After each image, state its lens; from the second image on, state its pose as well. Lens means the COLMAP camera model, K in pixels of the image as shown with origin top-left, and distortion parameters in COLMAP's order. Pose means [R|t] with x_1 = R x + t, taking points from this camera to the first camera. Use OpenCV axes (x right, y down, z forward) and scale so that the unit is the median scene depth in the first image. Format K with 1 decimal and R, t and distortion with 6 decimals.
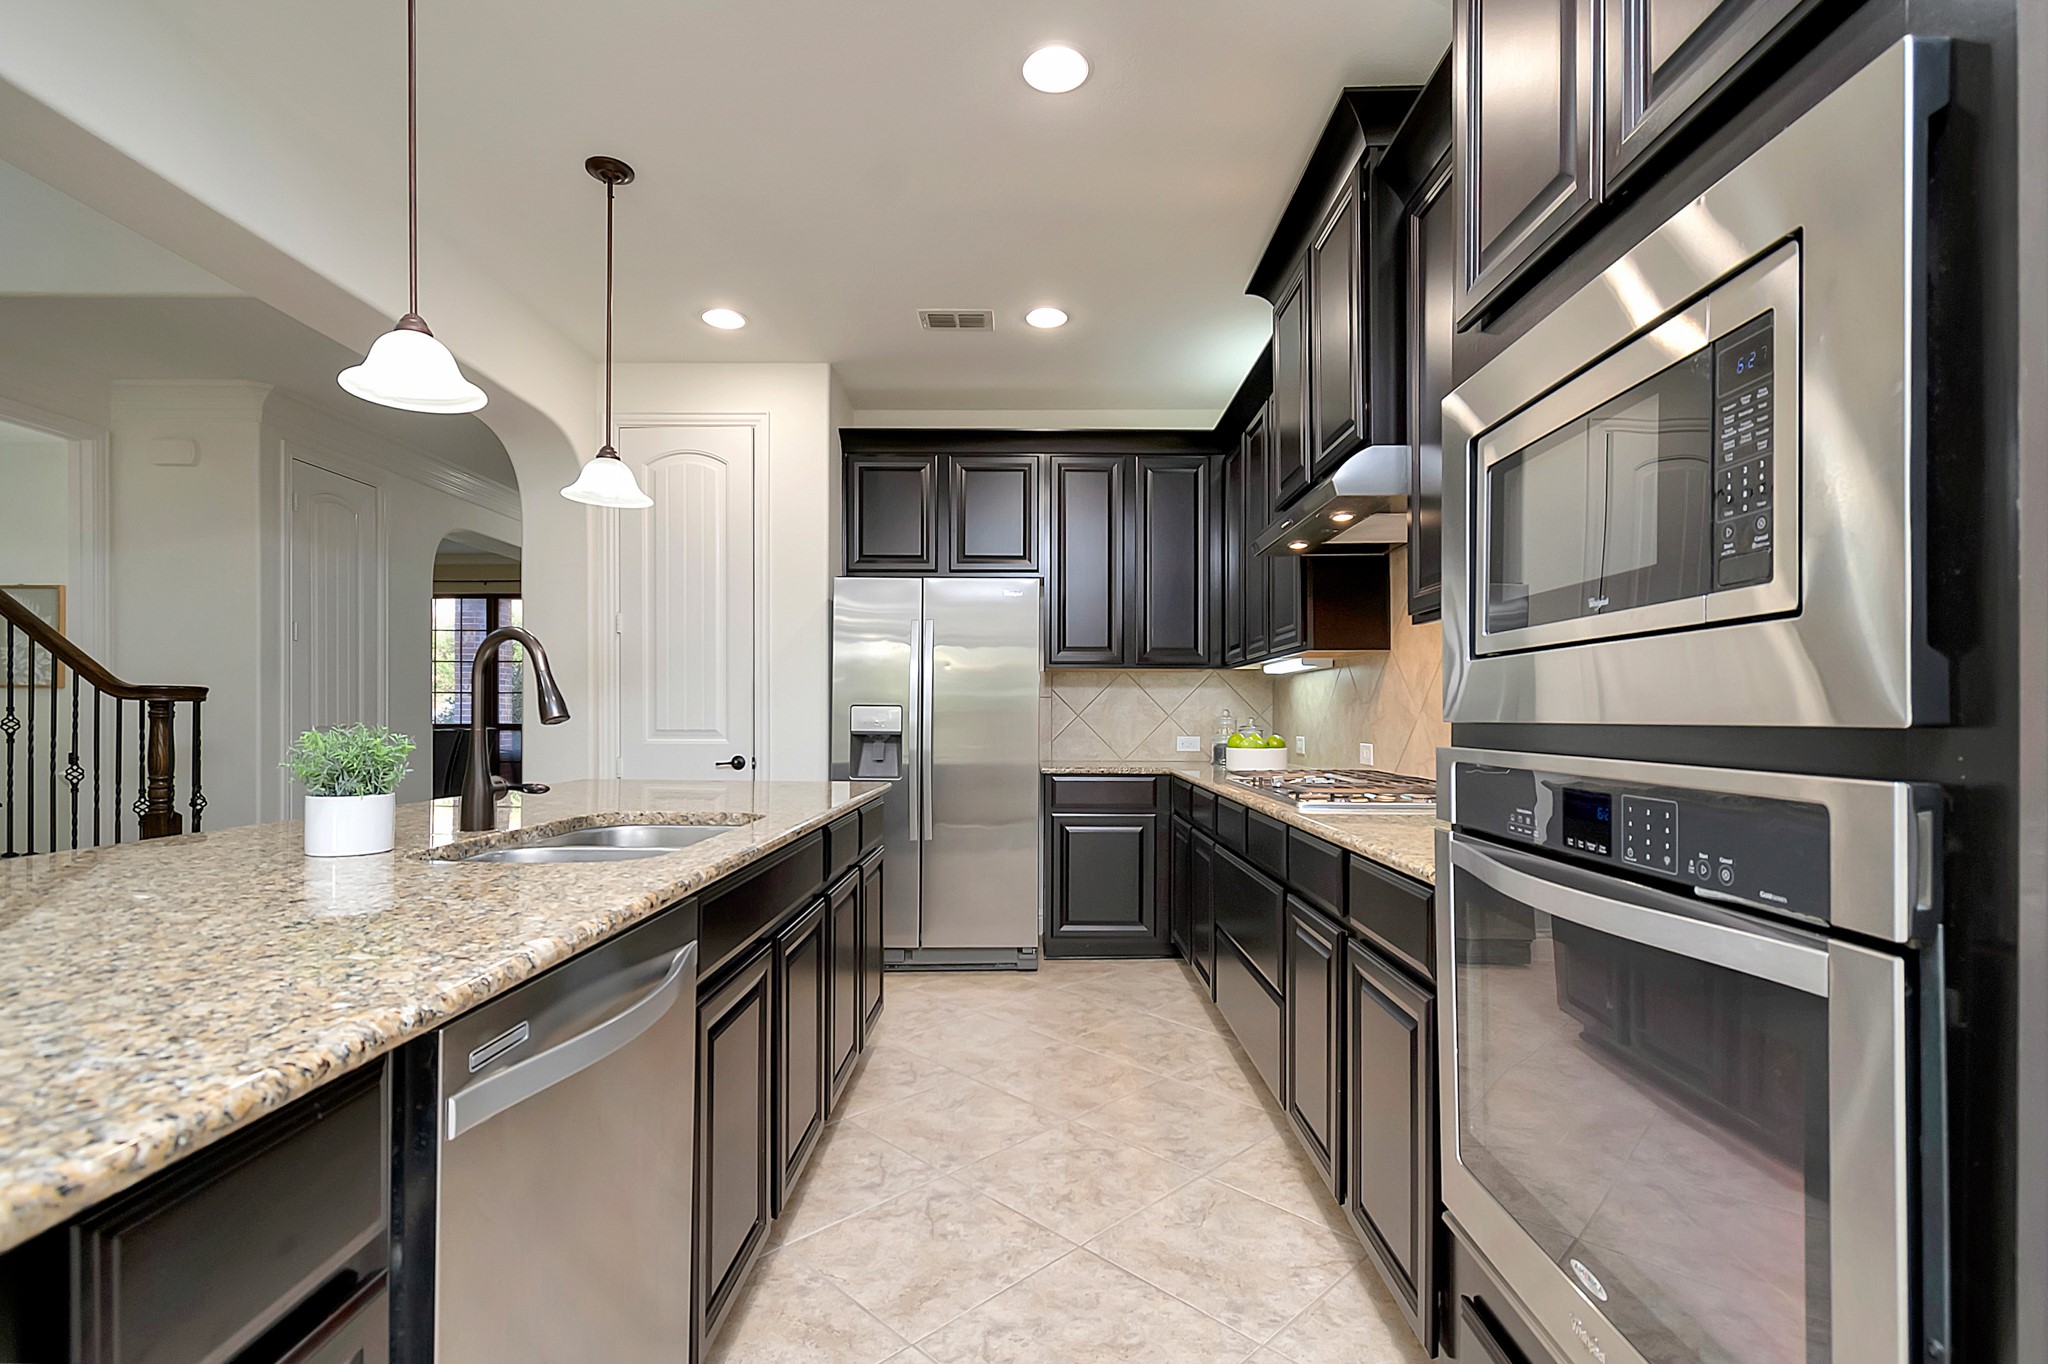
lens RADIAL K [[930.8, 0, 1046.5], [0, 930.8, 721.1], [0, 0, 1]] dist [-0.009520, -0.000058]
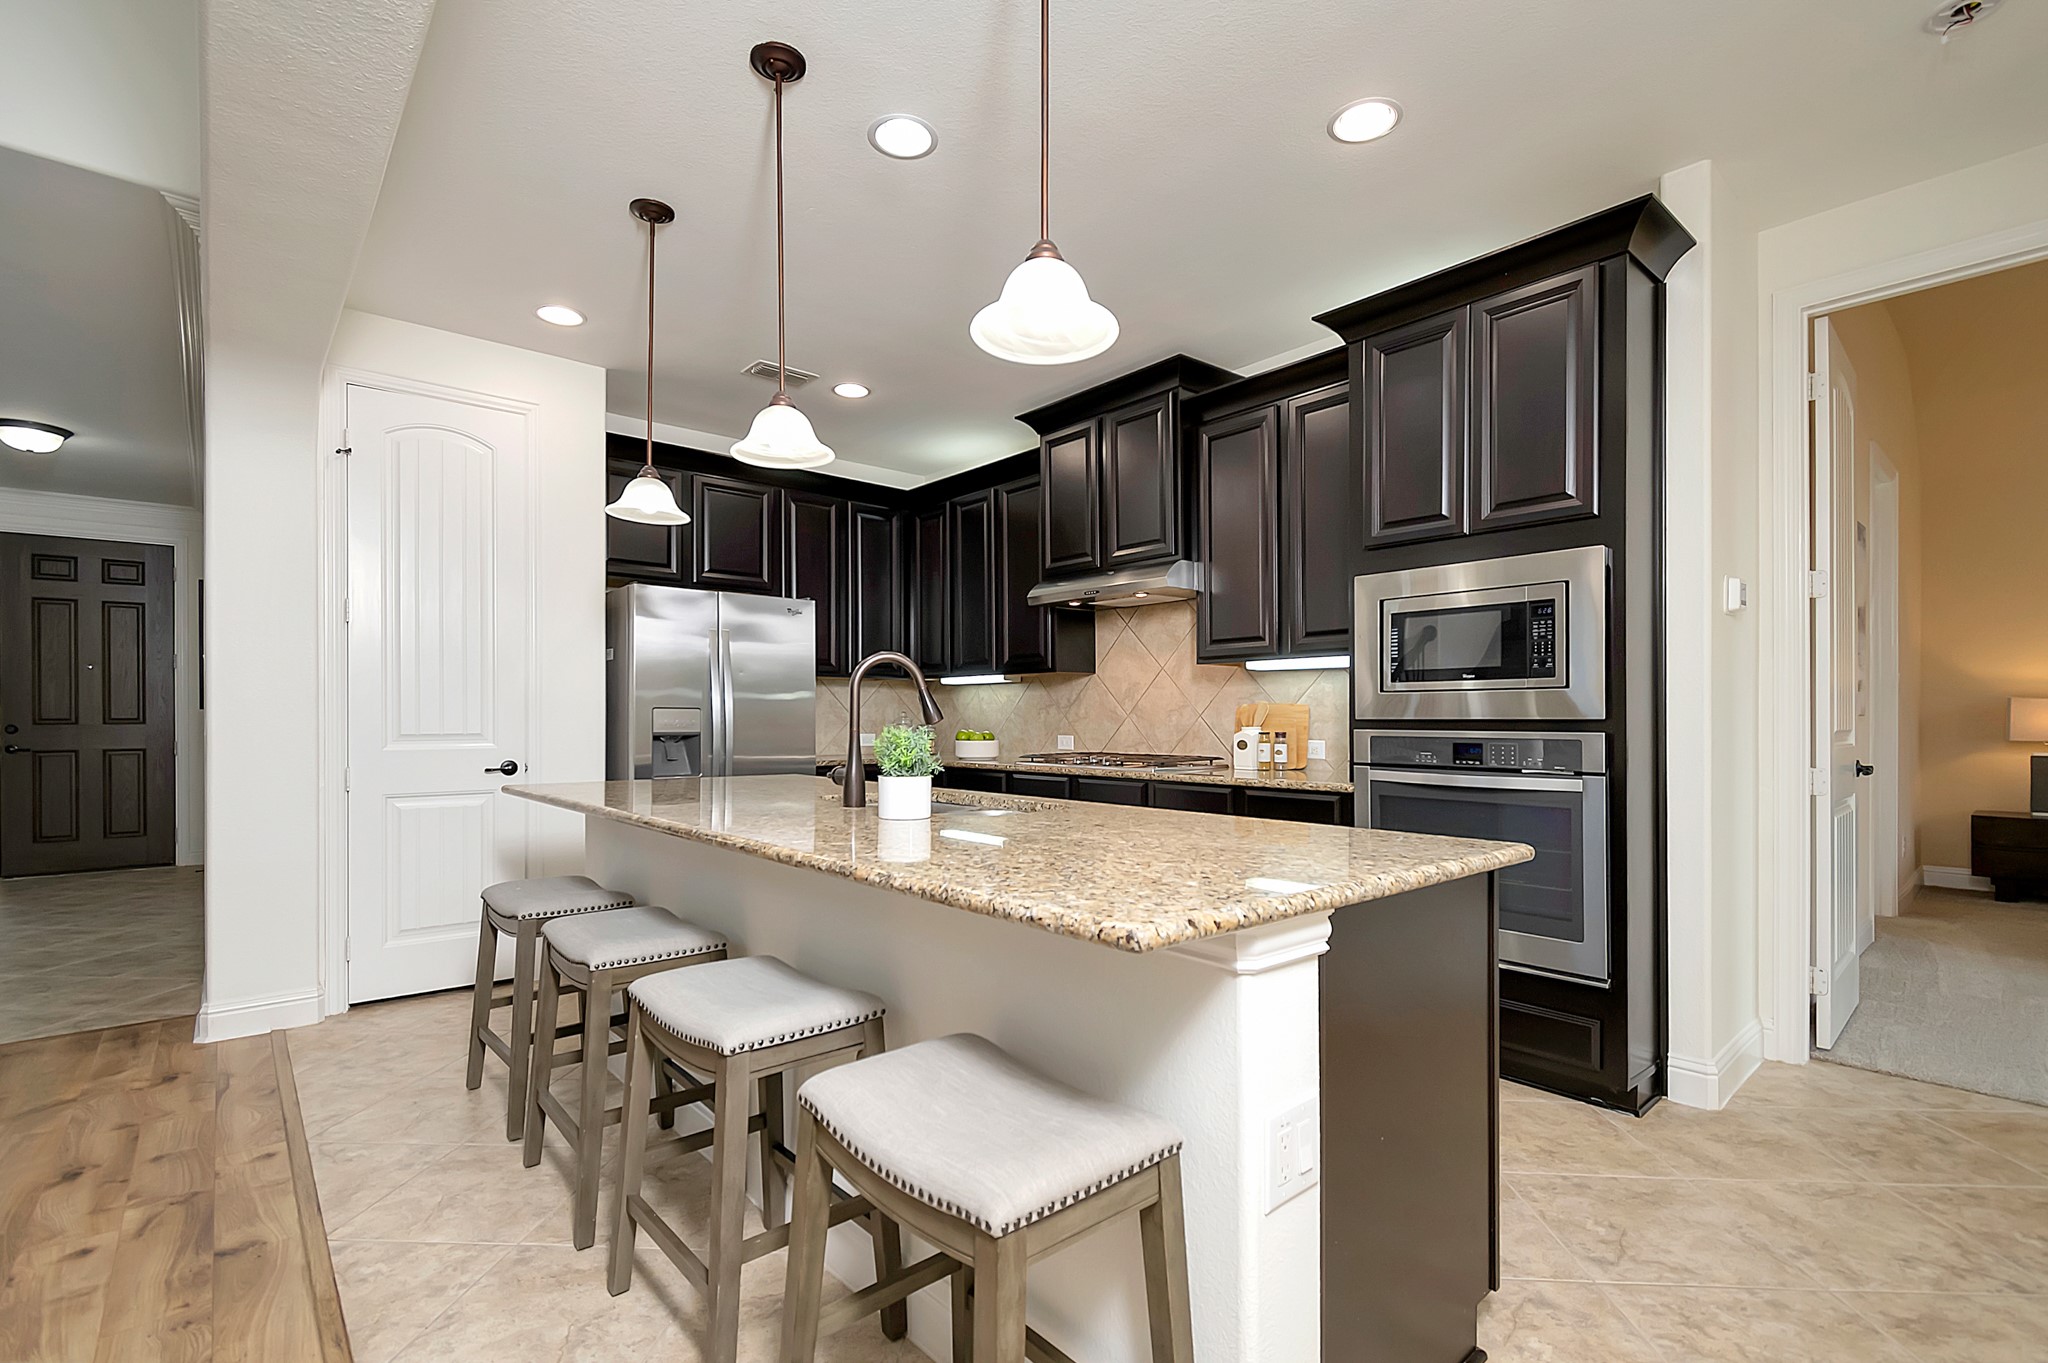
lens RADIAL K [[930.8, 0, 1046.5], [0, 930.8, 720.6], [0, 0, 1]] dist [-0.009520, -0.000058]
pose [[0.755010, -0.005731, 0.655689, -0.710323], [0.006244, 0.999979, 0.001551, -0.001701], [-0.655684, 0.002923, 0.755030, -0.090845]]
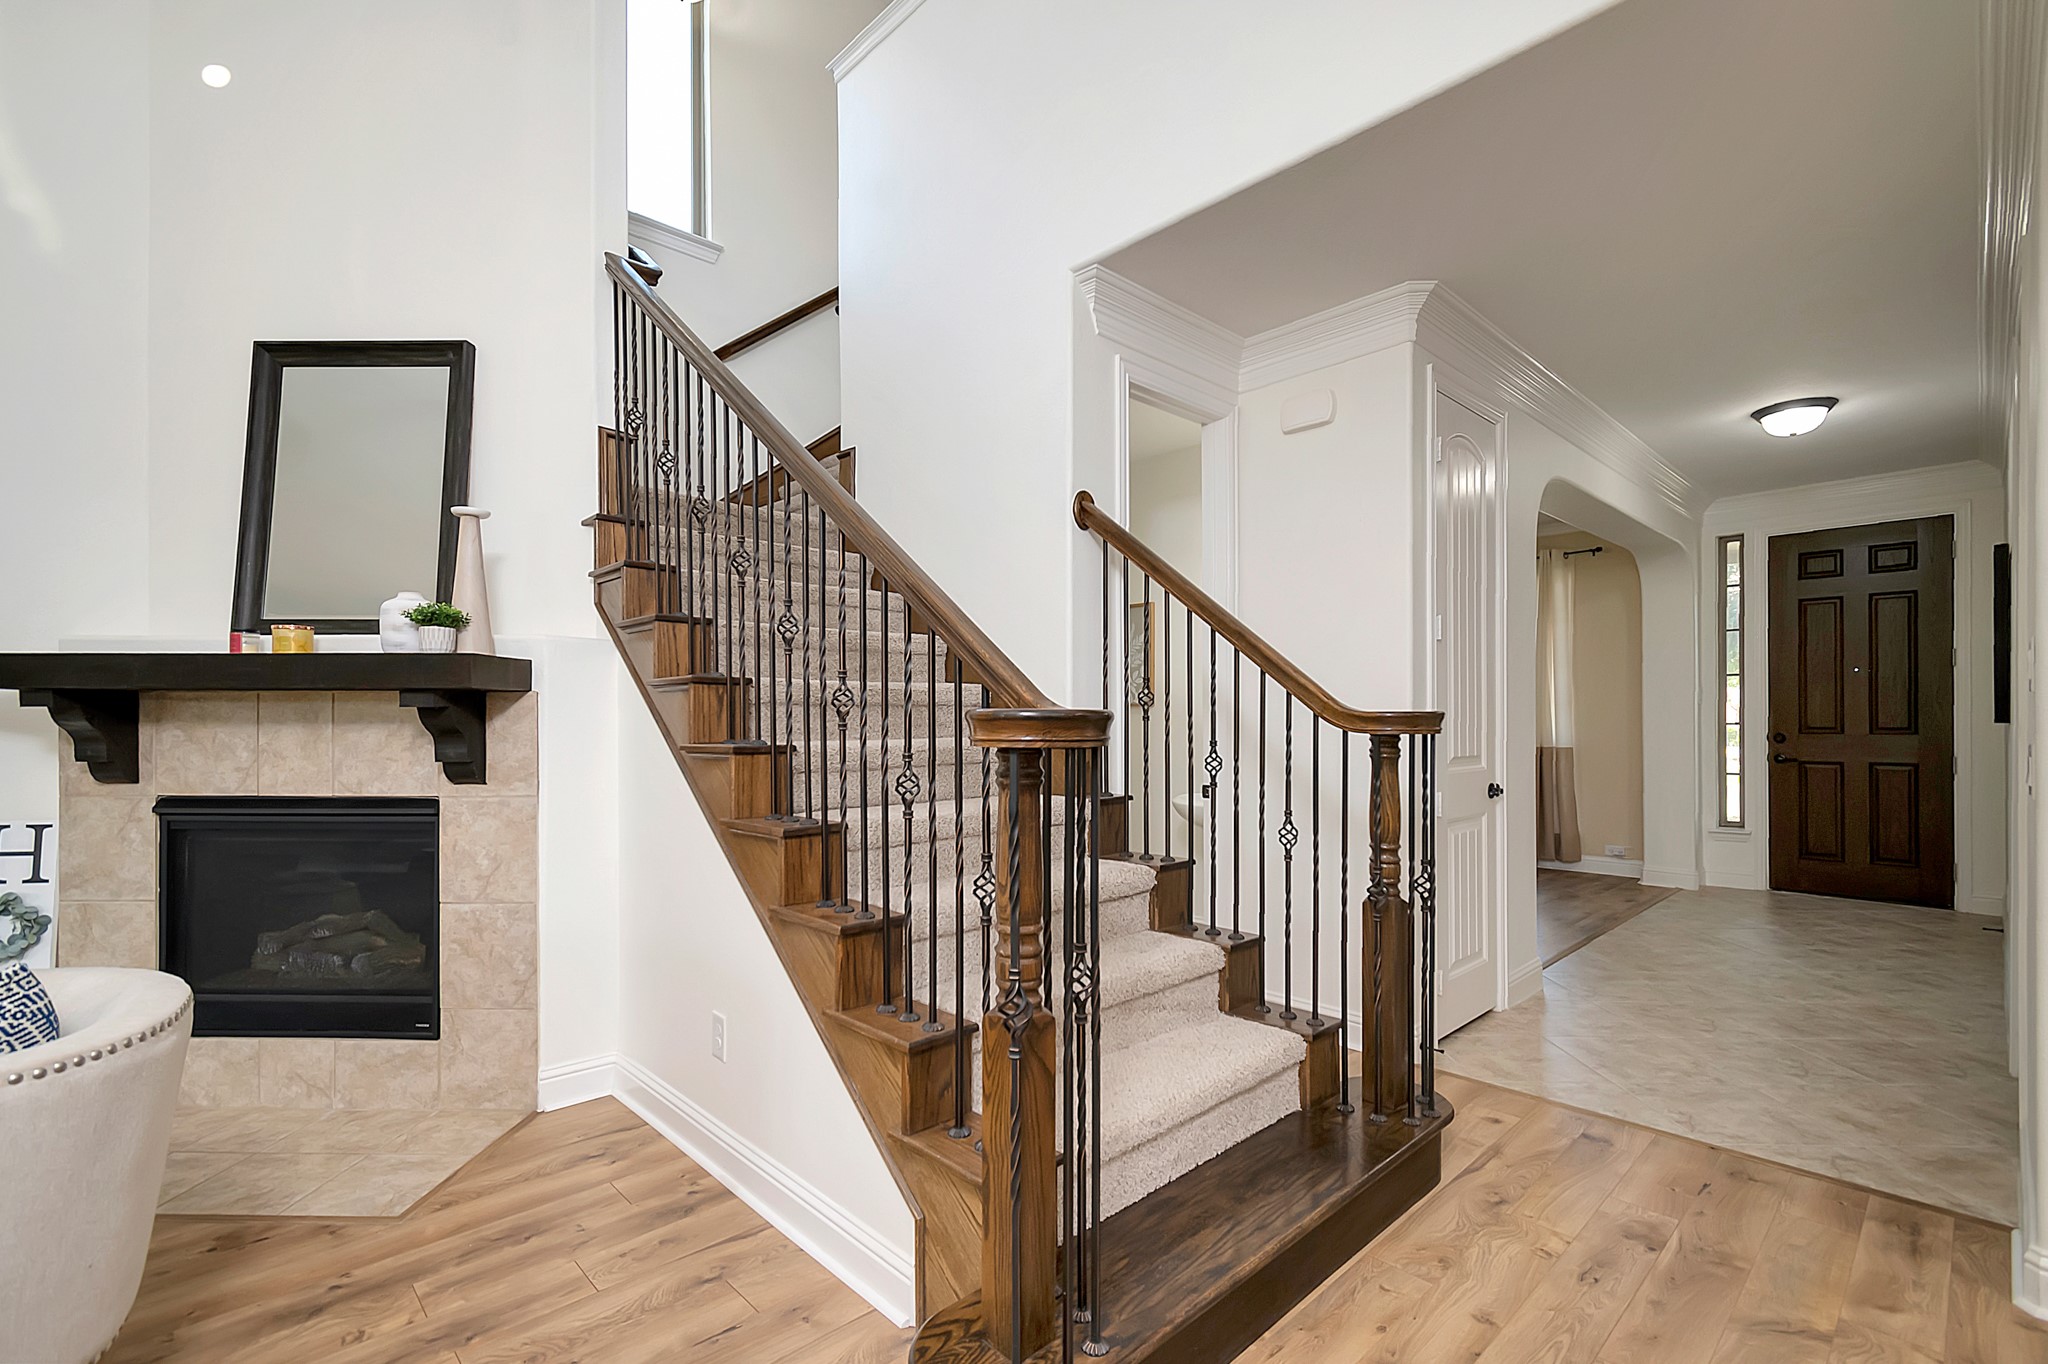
lens RADIAL K [[921.6, 0, 1042.1], [0, 921.6, 721.6], [0, 0, 1]] dist [0.000537, -0.000640]
pose [[0.688155, -0.000752, -0.725563, -0.756231], [0.004137, 0.999987, 0.002887, -0.039372], [0.725552, -0.004989, 0.688149, 0.413018]]
